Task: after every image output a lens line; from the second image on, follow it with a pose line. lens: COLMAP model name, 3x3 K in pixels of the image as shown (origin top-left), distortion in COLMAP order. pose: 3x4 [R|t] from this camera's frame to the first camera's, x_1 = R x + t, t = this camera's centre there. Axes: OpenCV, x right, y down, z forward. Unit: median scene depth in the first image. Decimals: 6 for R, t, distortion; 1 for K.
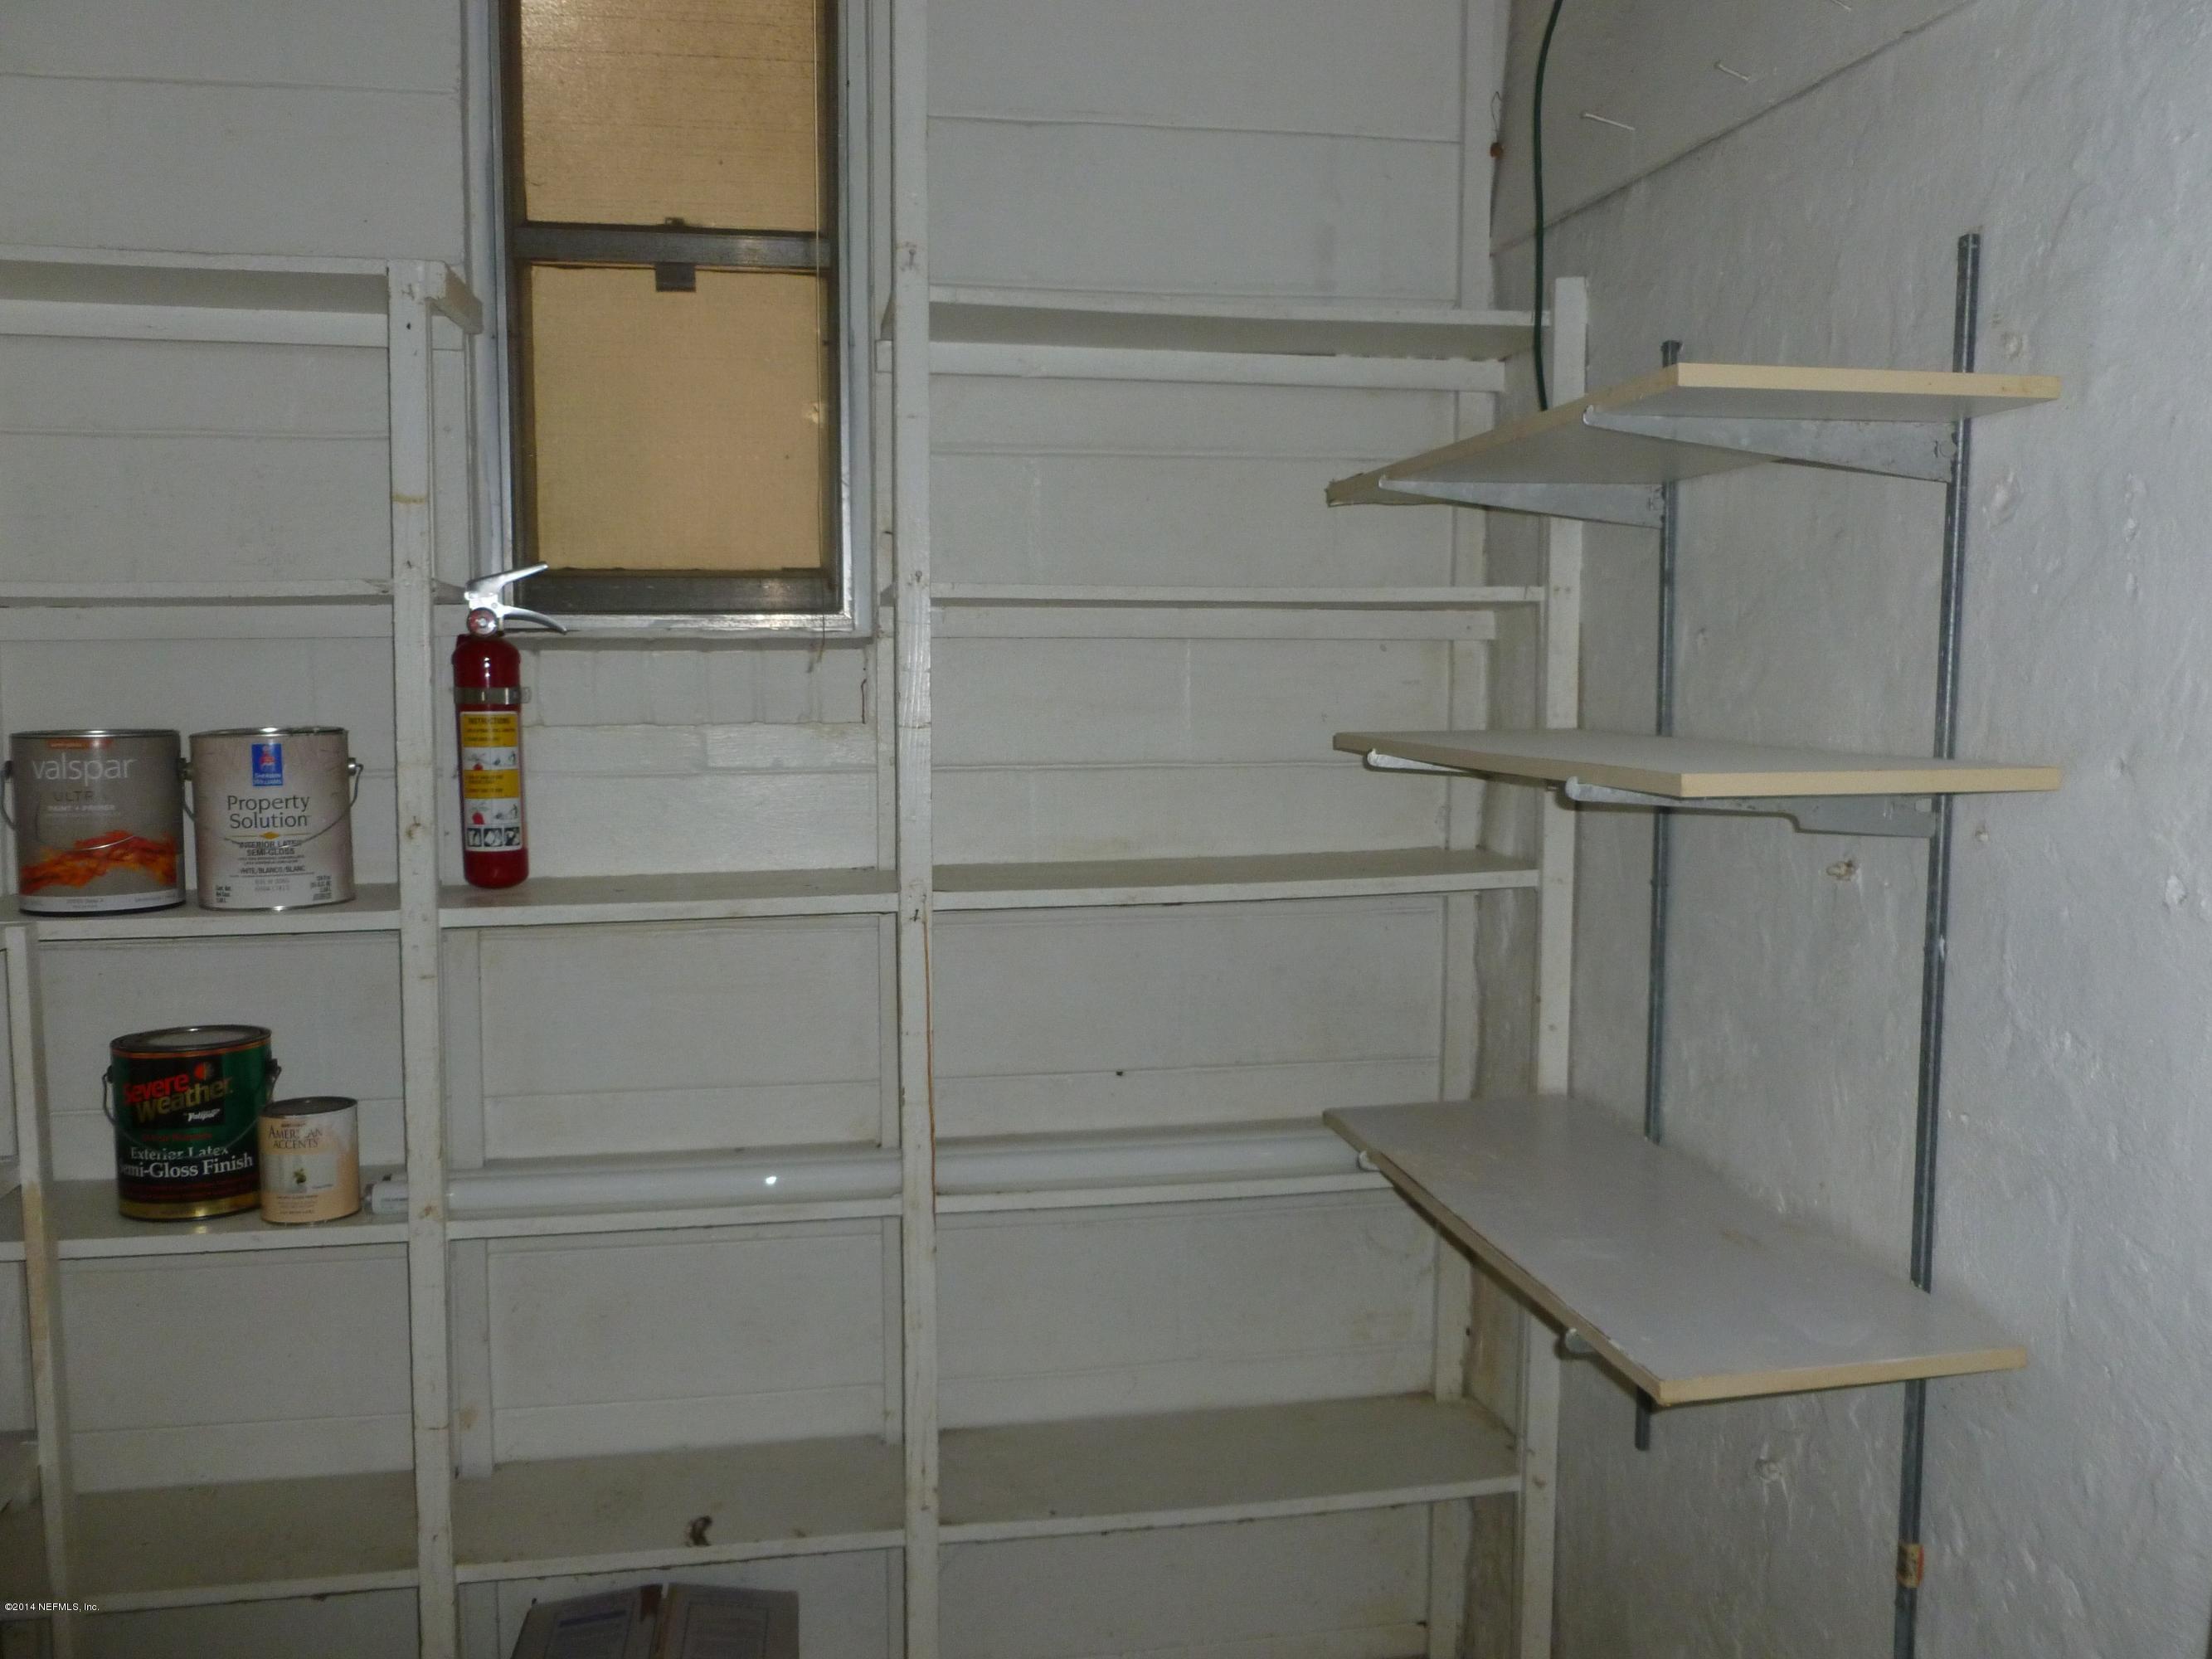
lens RADIAL K [[1865.1, 0, 1123.2], [0, 1865.1, 824.4], [0, 0, 1]] dist [-0.031397, -0.006715]
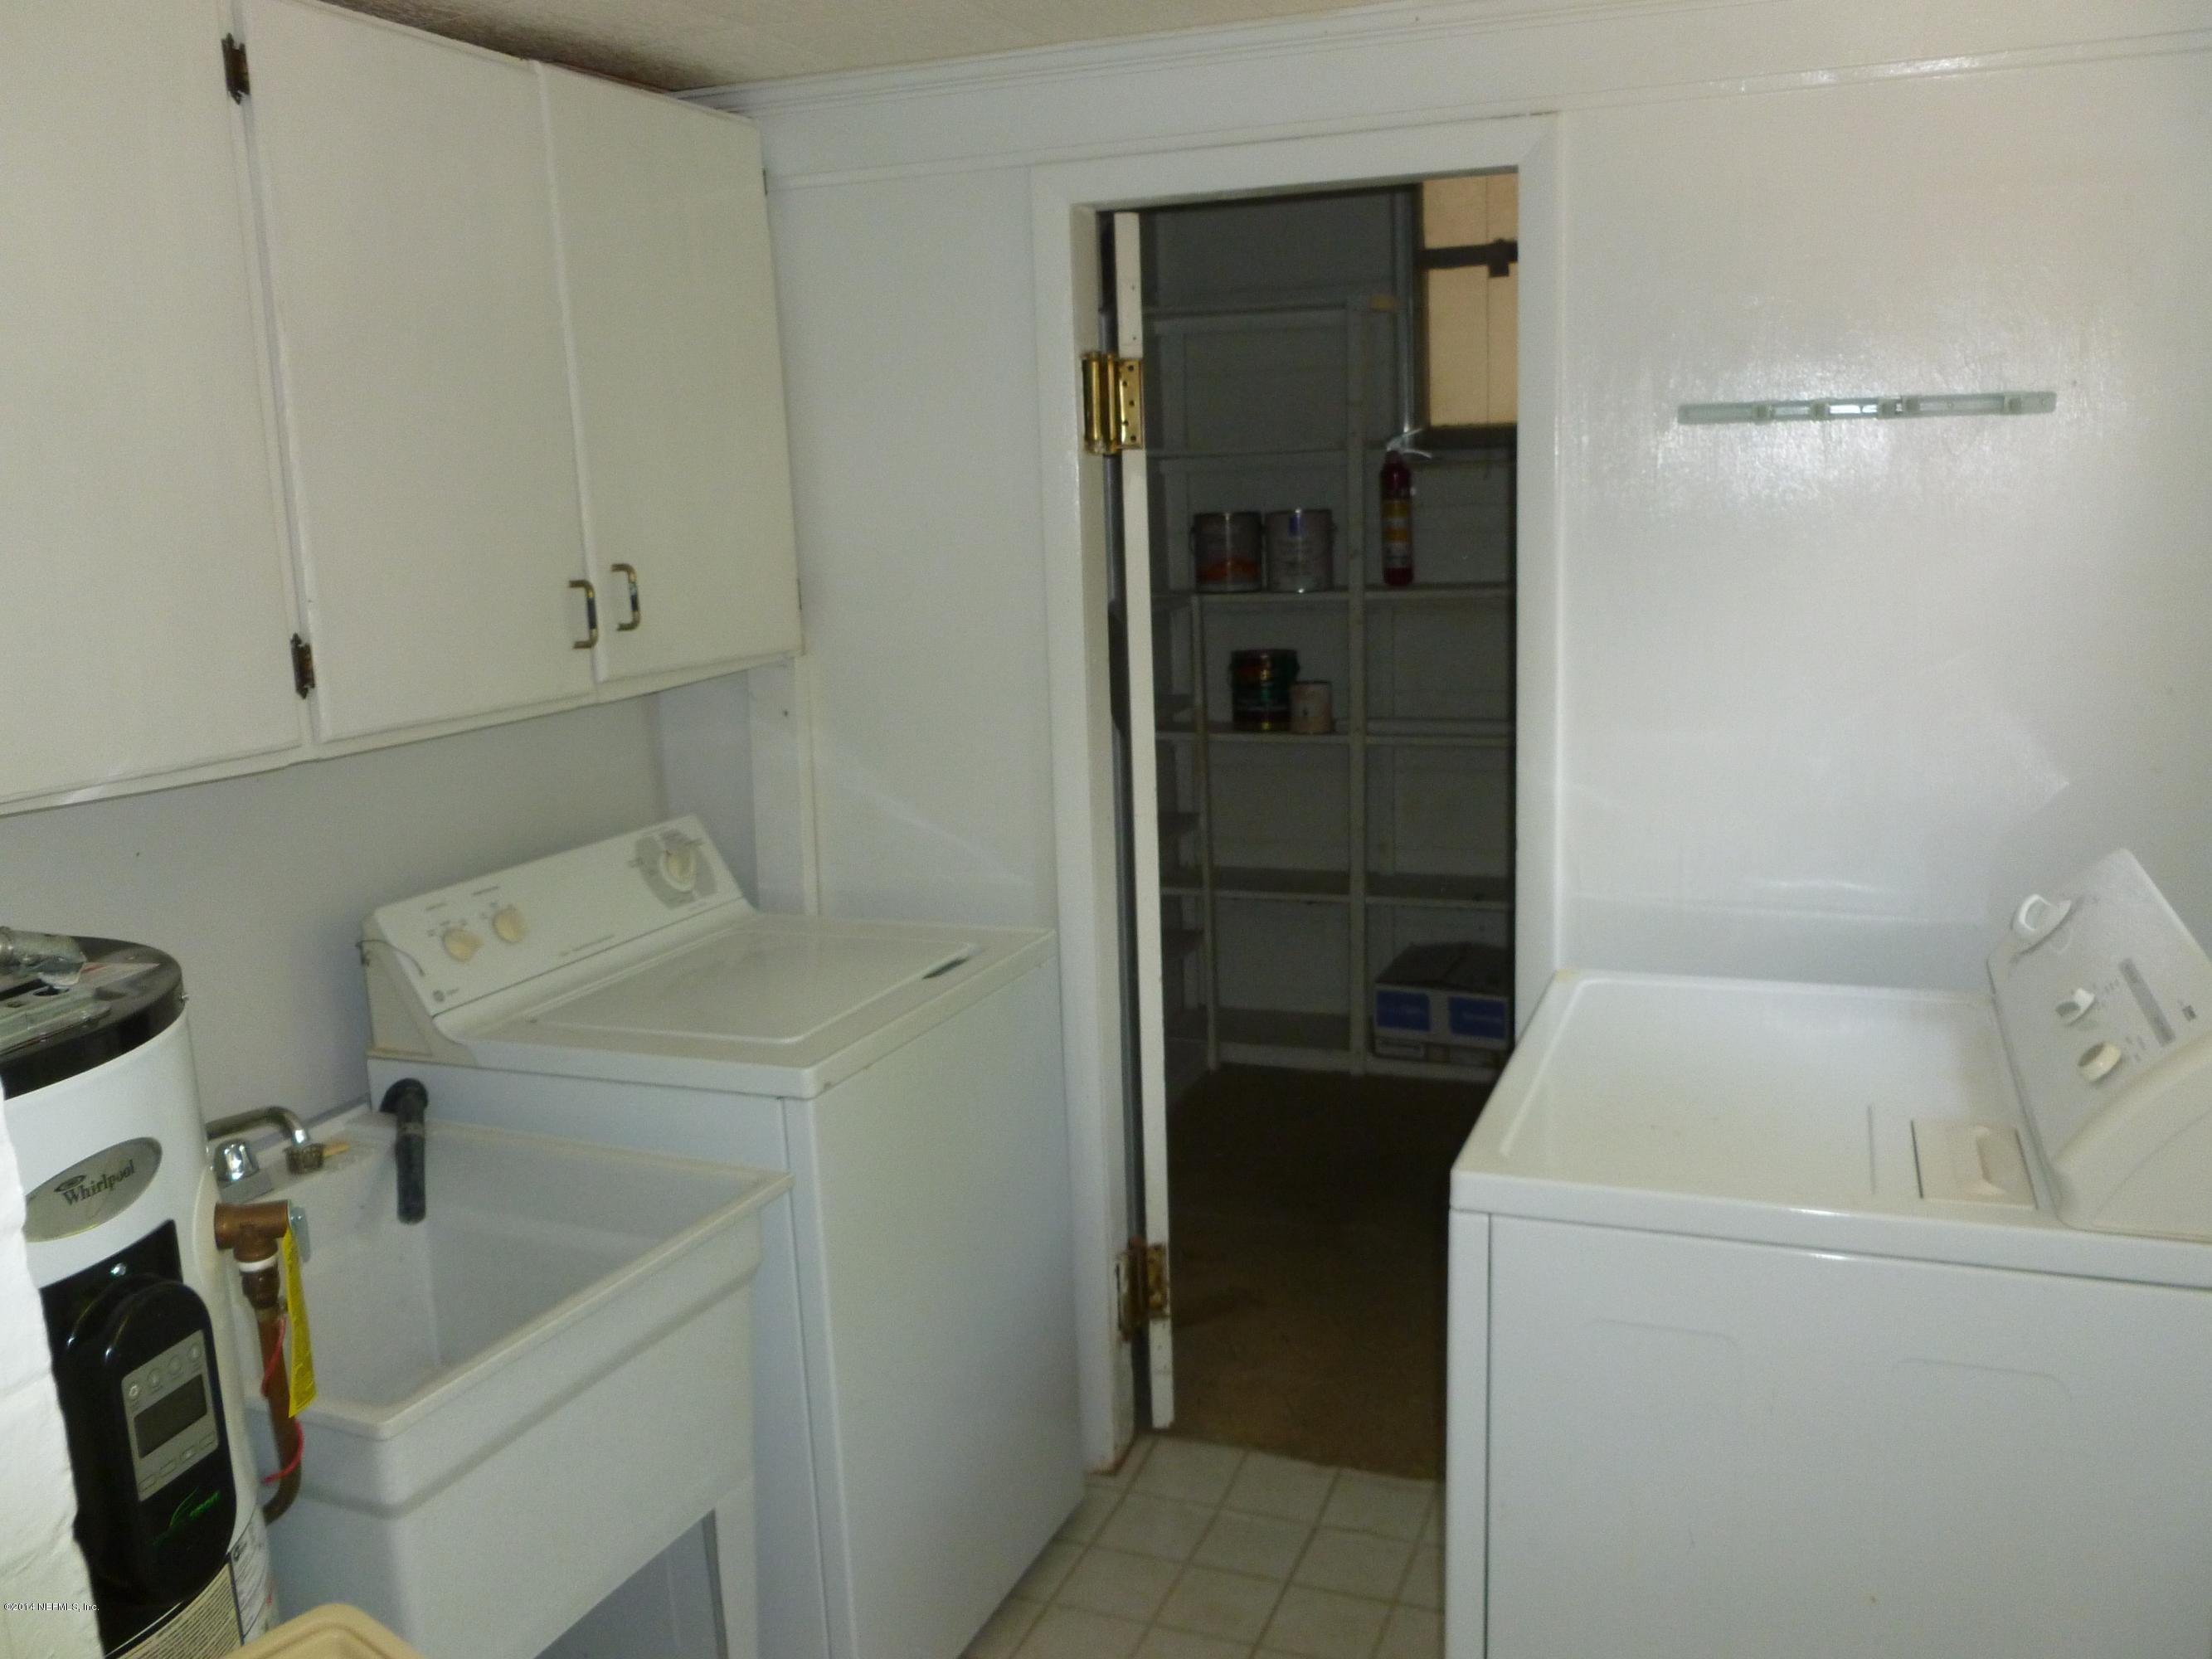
lens RADIAL K [[1865.1, 0, 1110.0], [0, 1865.1, 834.8], [0, 0, 1]] dist [-0.031397, -0.006715]
pose [[0.834391, 0.072437, -0.546393, 0.586200], [-0.005779, 0.992421, 0.122744, 0.060655], [0.551143, -0.099259, 0.828486, -0.988516]]
